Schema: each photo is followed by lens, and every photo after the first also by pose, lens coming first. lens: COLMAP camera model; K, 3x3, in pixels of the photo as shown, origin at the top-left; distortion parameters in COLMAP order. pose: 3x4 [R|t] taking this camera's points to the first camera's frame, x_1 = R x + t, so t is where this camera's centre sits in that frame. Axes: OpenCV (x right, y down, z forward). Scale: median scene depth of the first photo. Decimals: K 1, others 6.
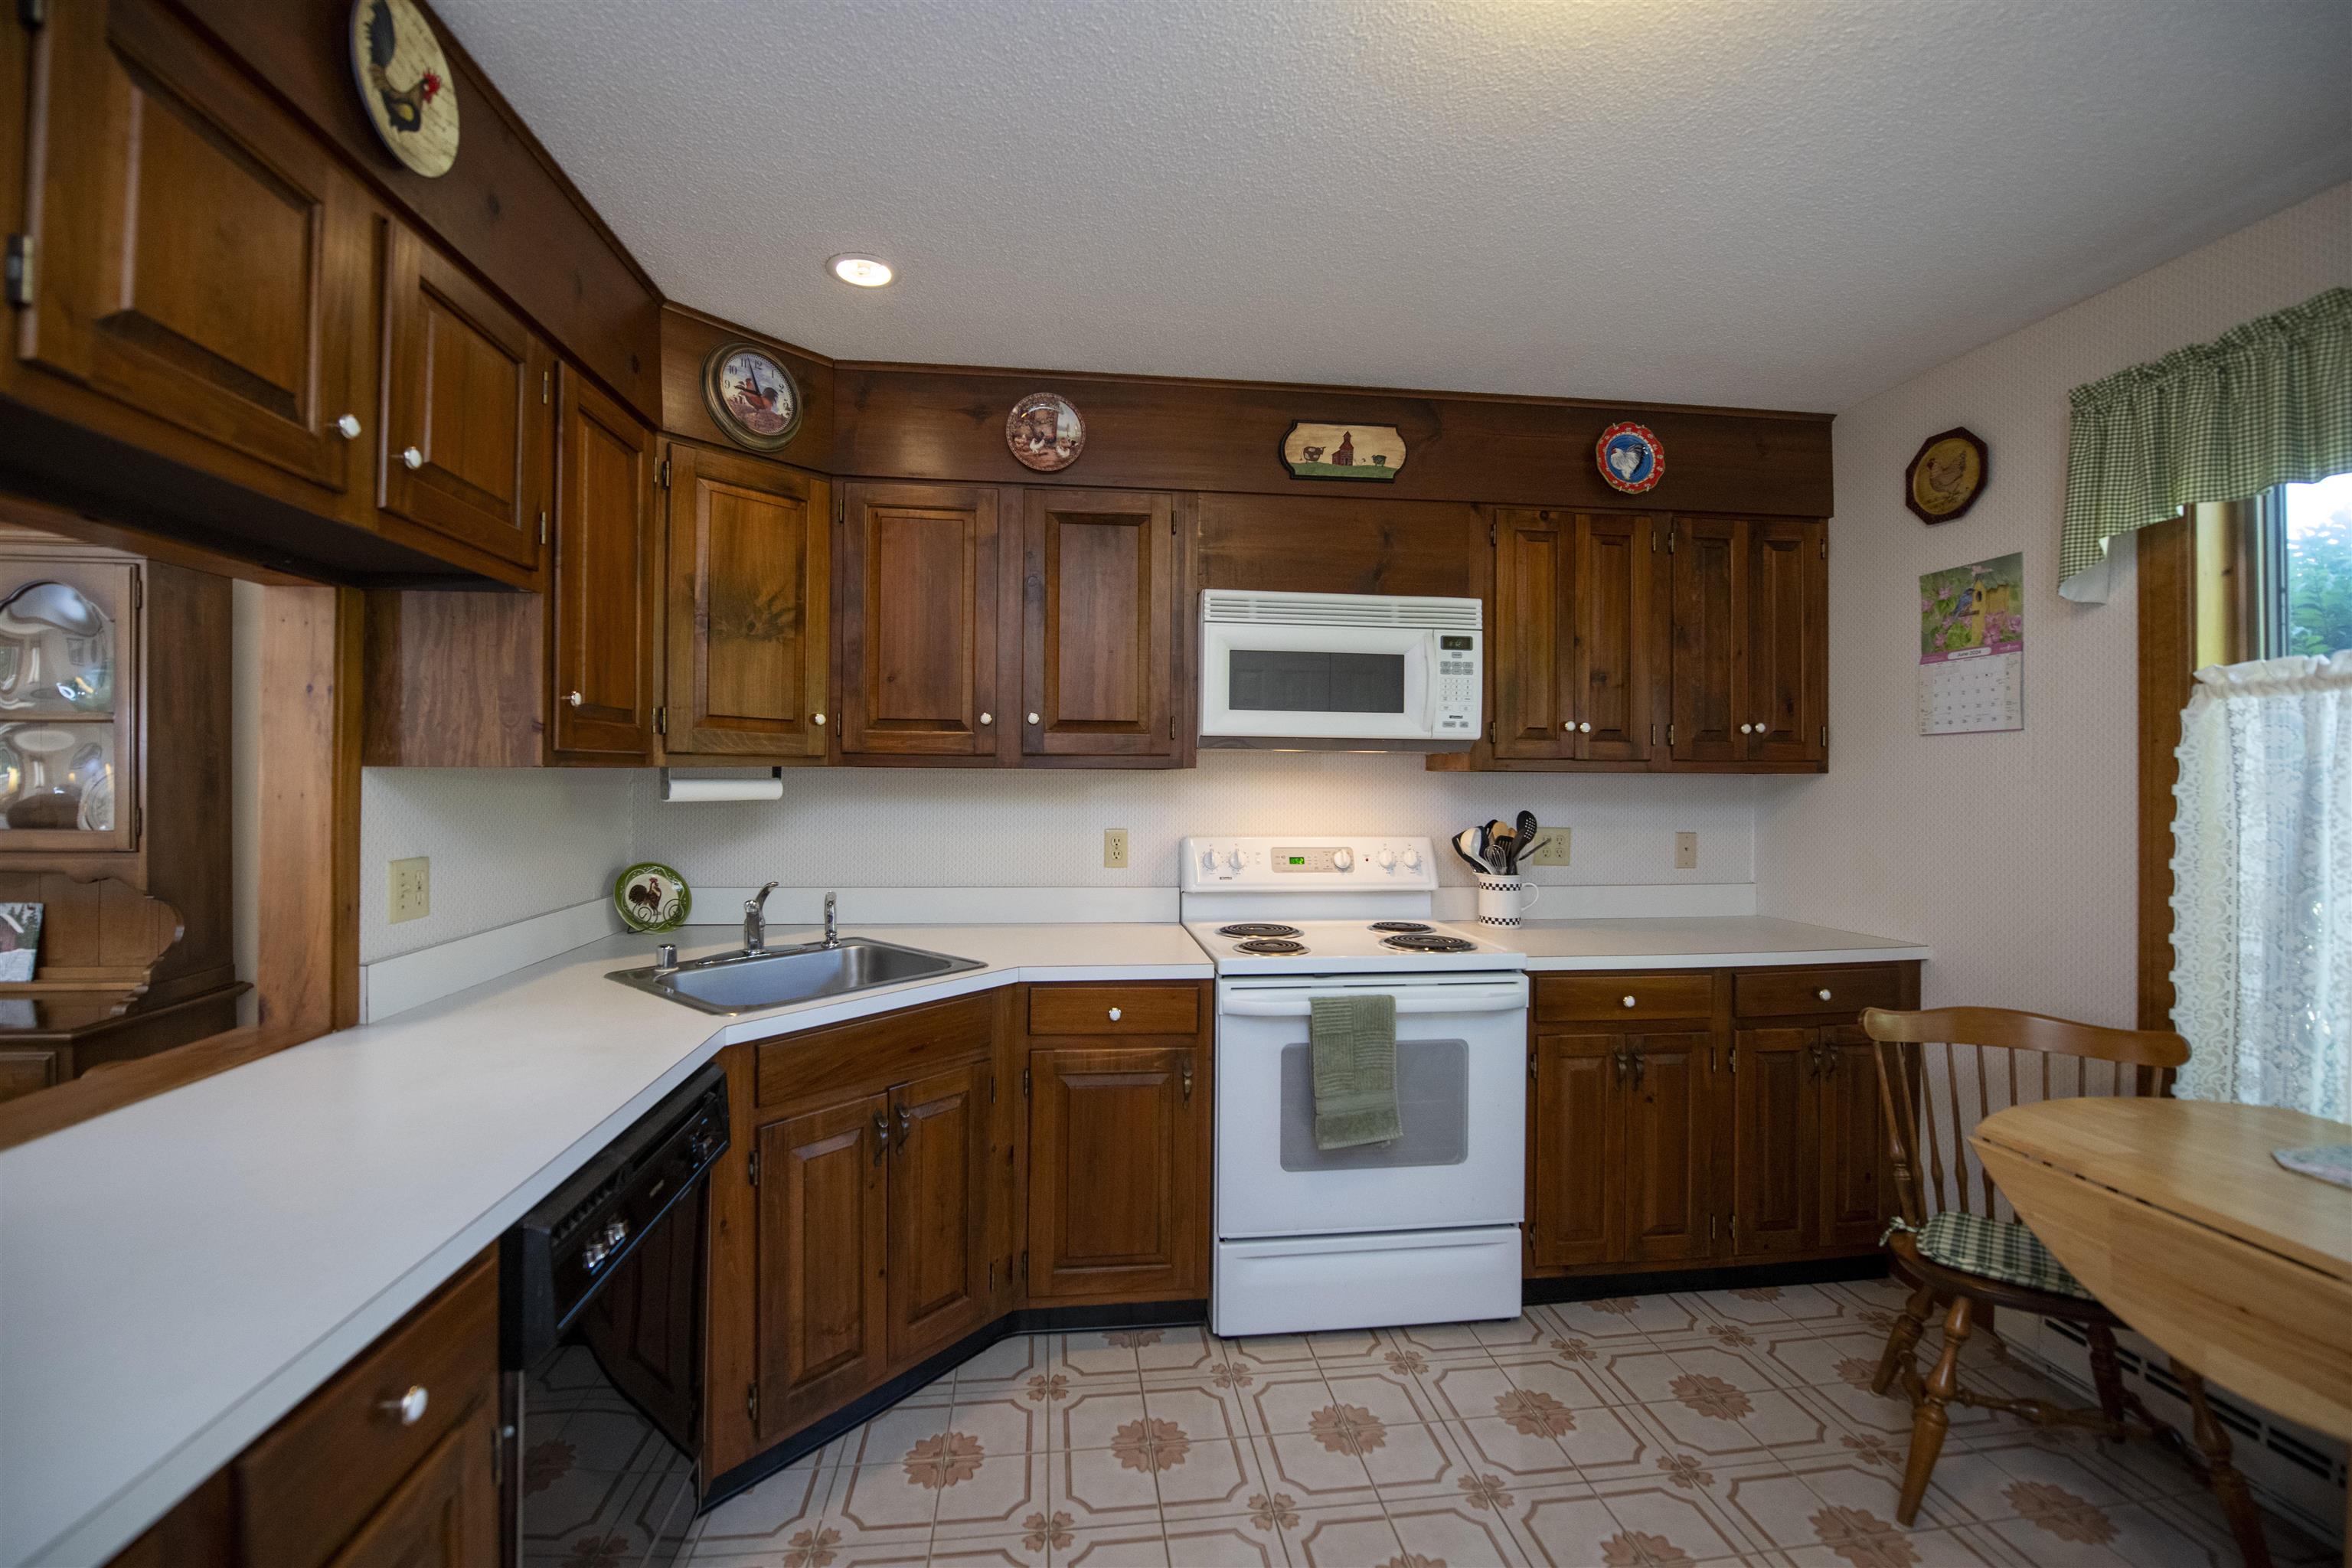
lens RADIAL K [[957.4, 0, 1164.6], [0, 957.4, 773.3], [0, 0, 1]] dist [-0.014718, -0.002092]
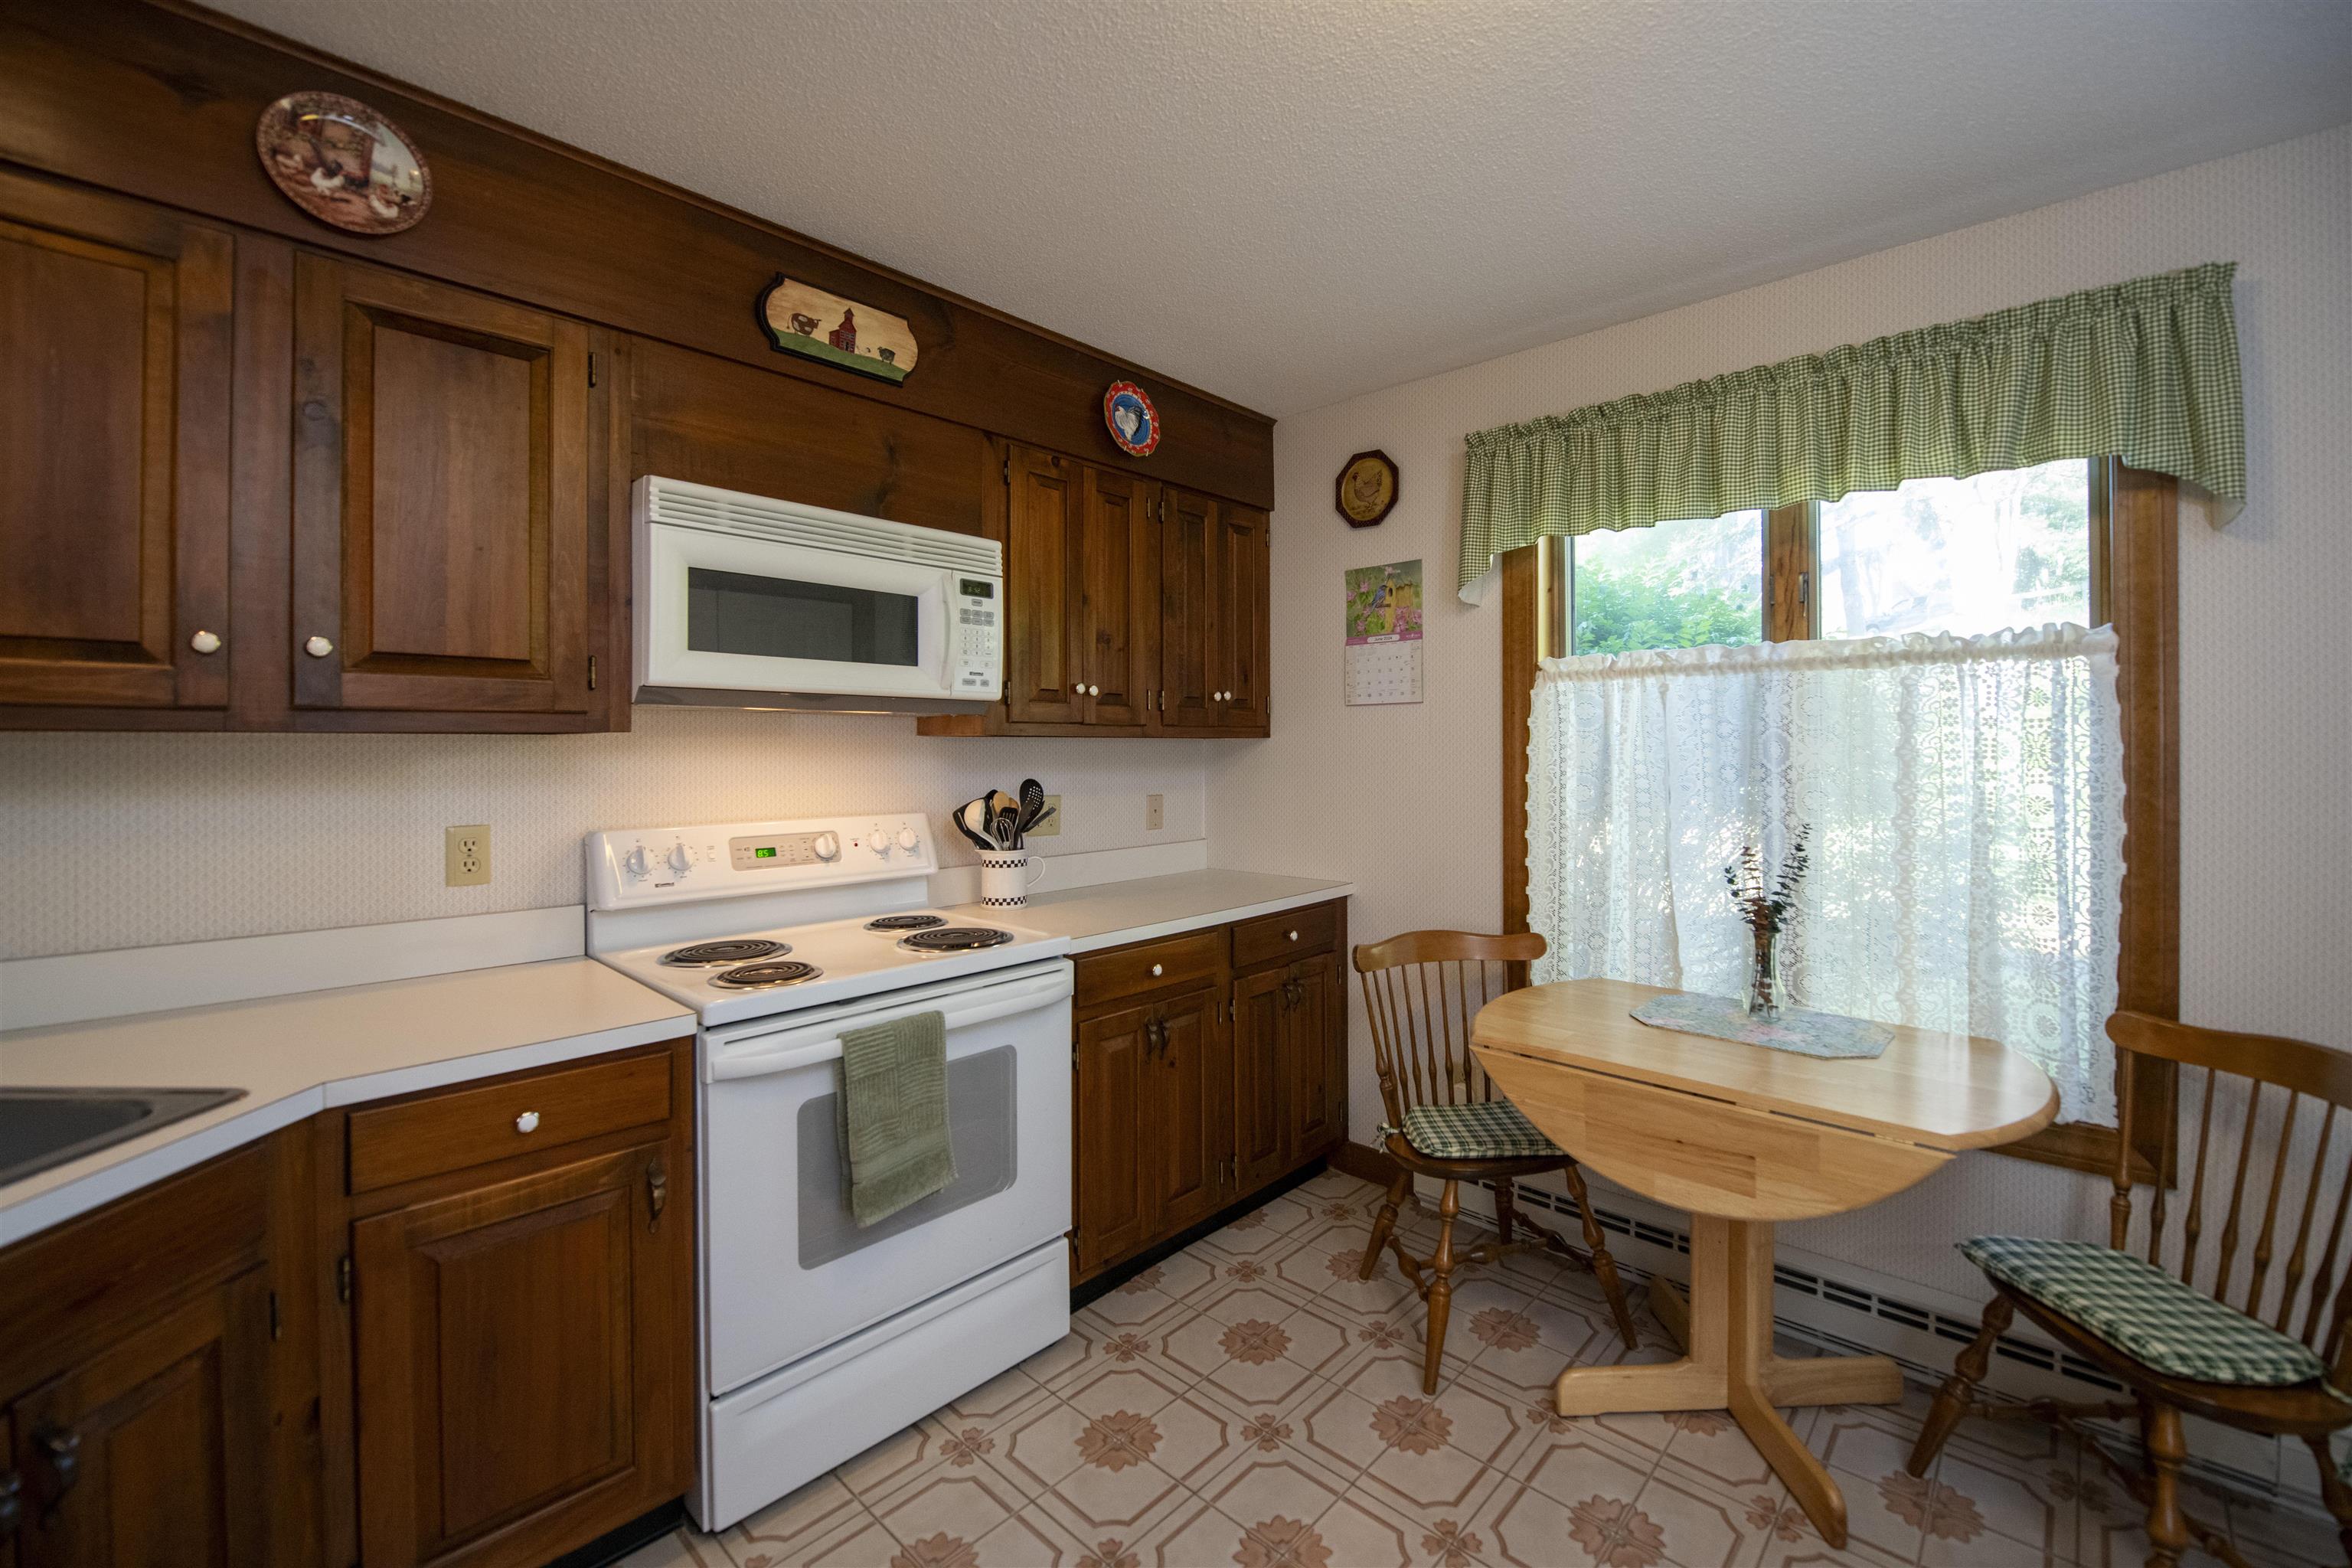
lens RADIAL K [[957.4, 0, 1220.9], [0, 957.4, 747.5], [0, 0, 1]] dist [-0.014718, -0.002092]
pose [[0.746276, -0.008587, 0.665582, -0.119107], [0.001767, 0.999939, 0.010919, -0.001148], [-0.665635, -0.006972, 0.746245, 0.221670]]
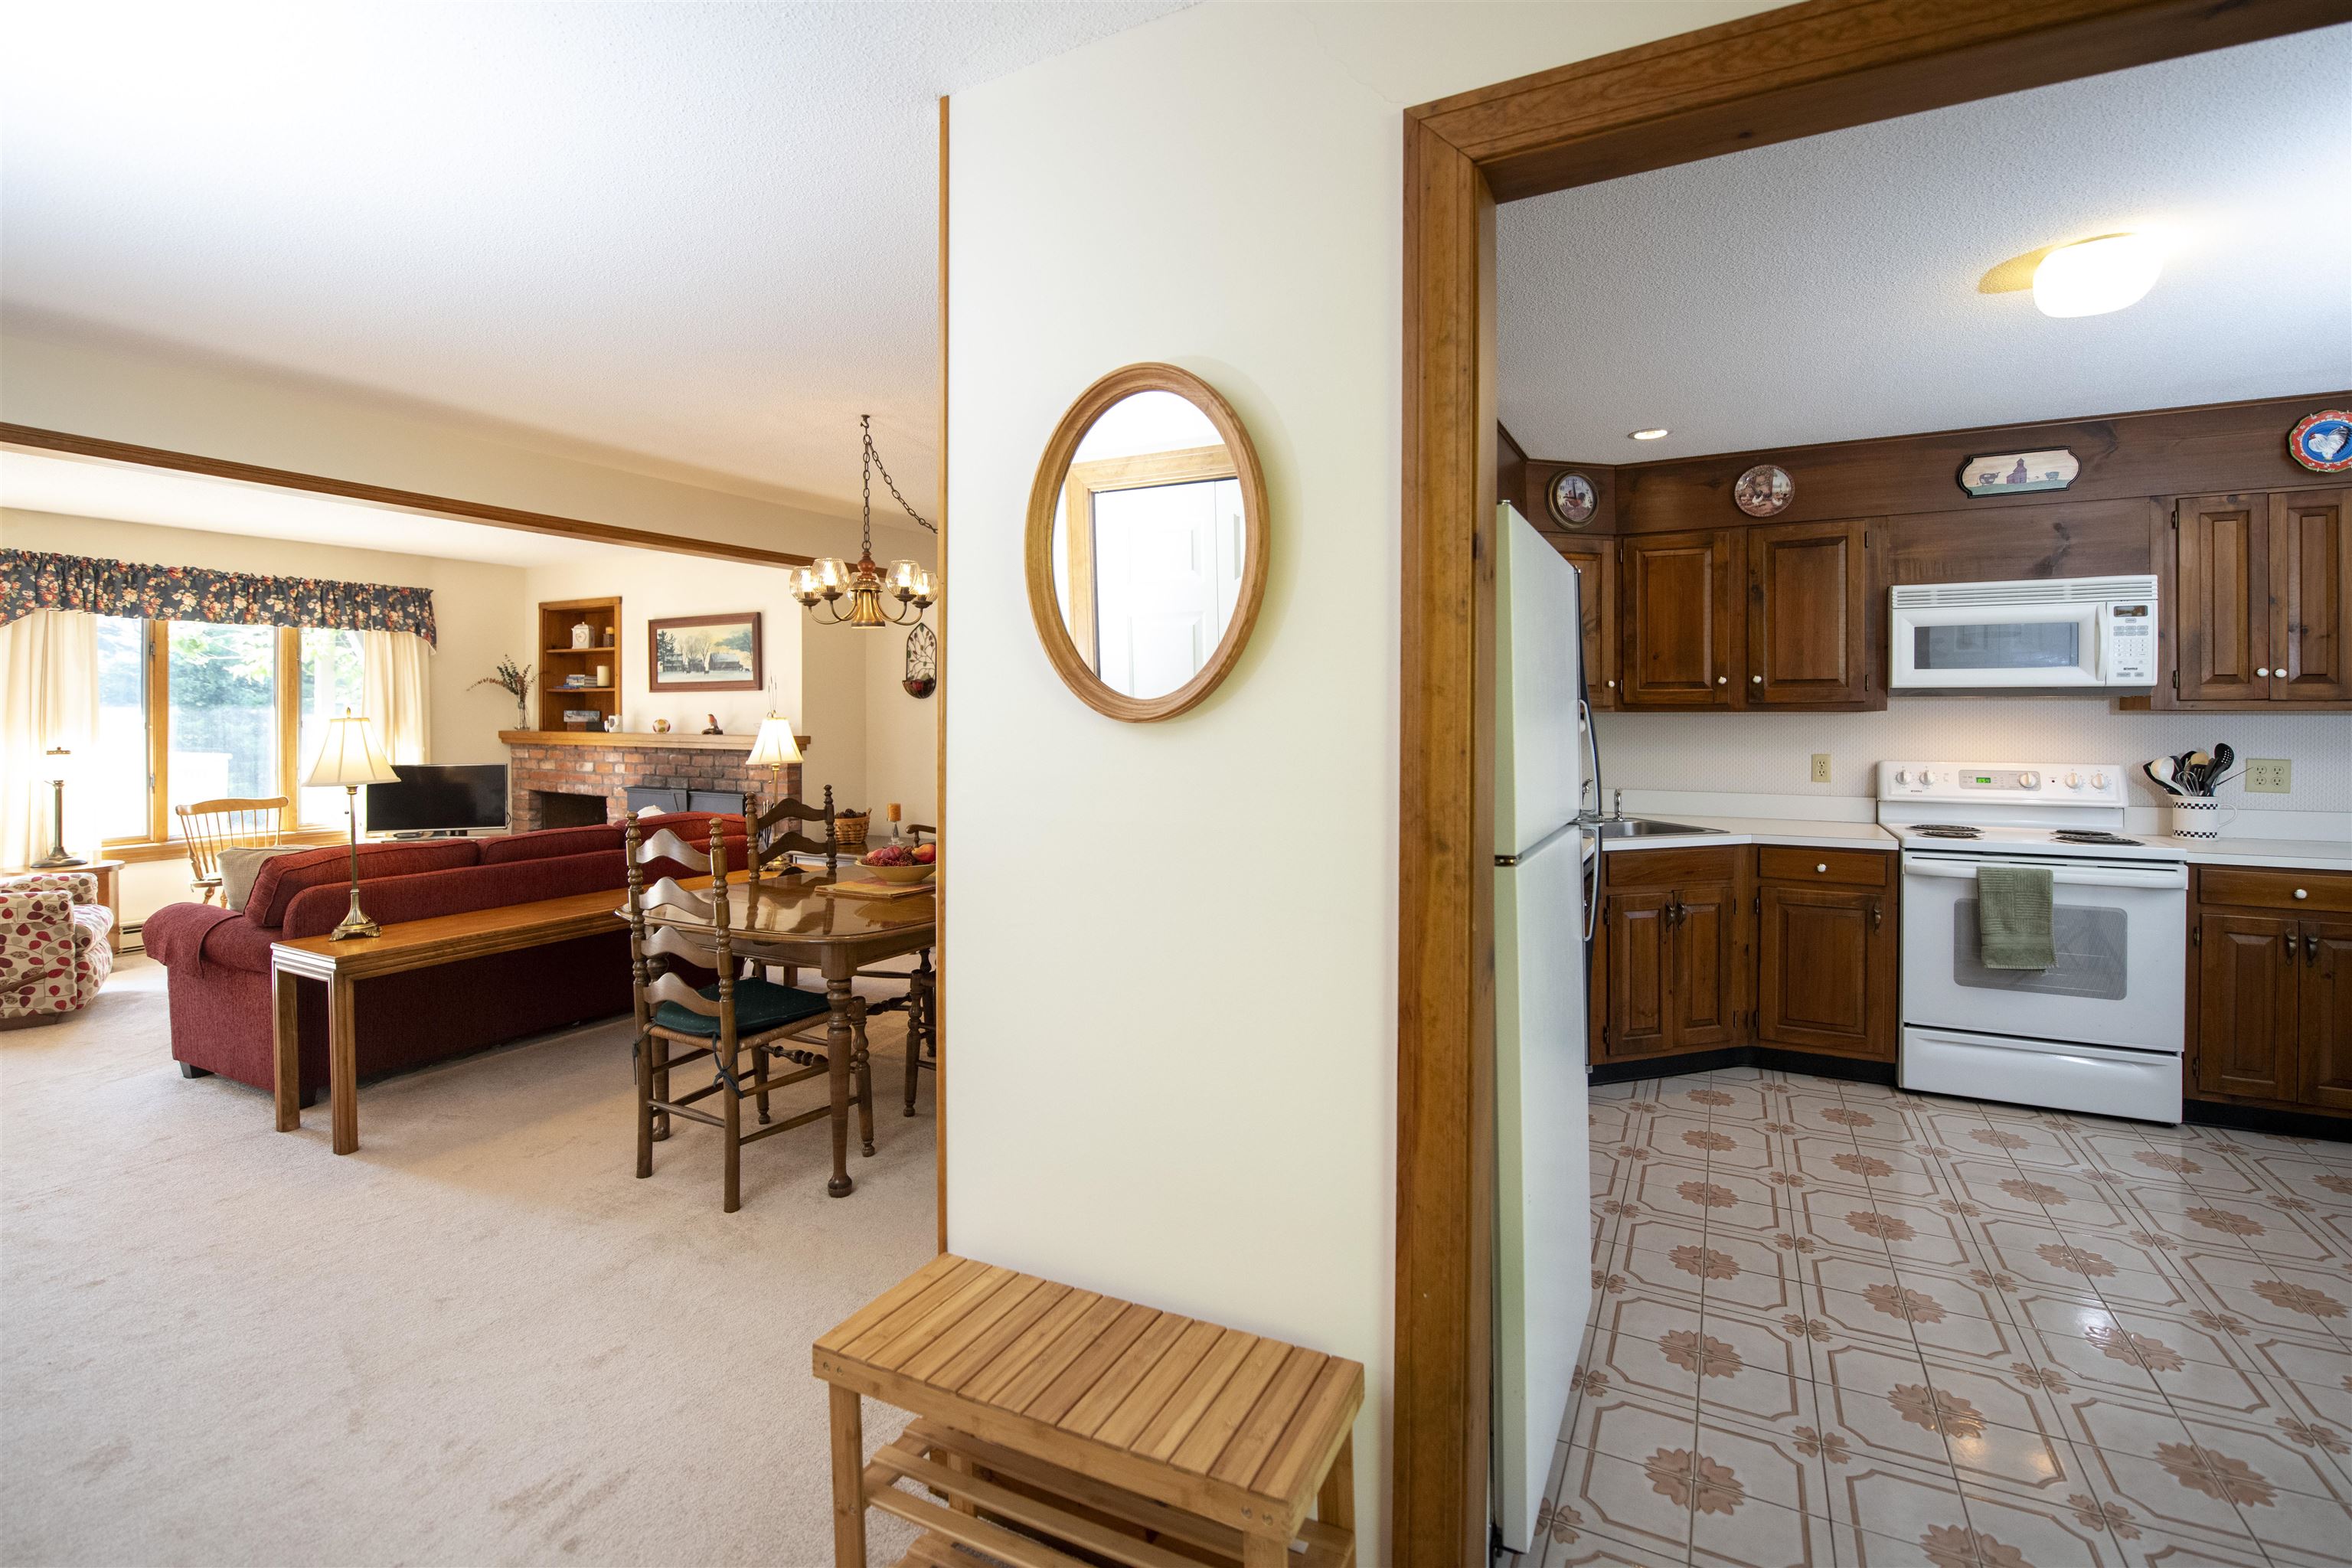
lens RADIAL K [[1024.8, 0, 1173.2], [0, 1024.8, 715.6], [0, 0, 1]] dist [-0.003657, -0.003646]
pose [[0.816131, -0.007810, -0.577815, 0.049571], [0.006842, 0.999969, -0.003853, 0.000429], [0.577827, -0.000809, 0.816159, -0.943974]]
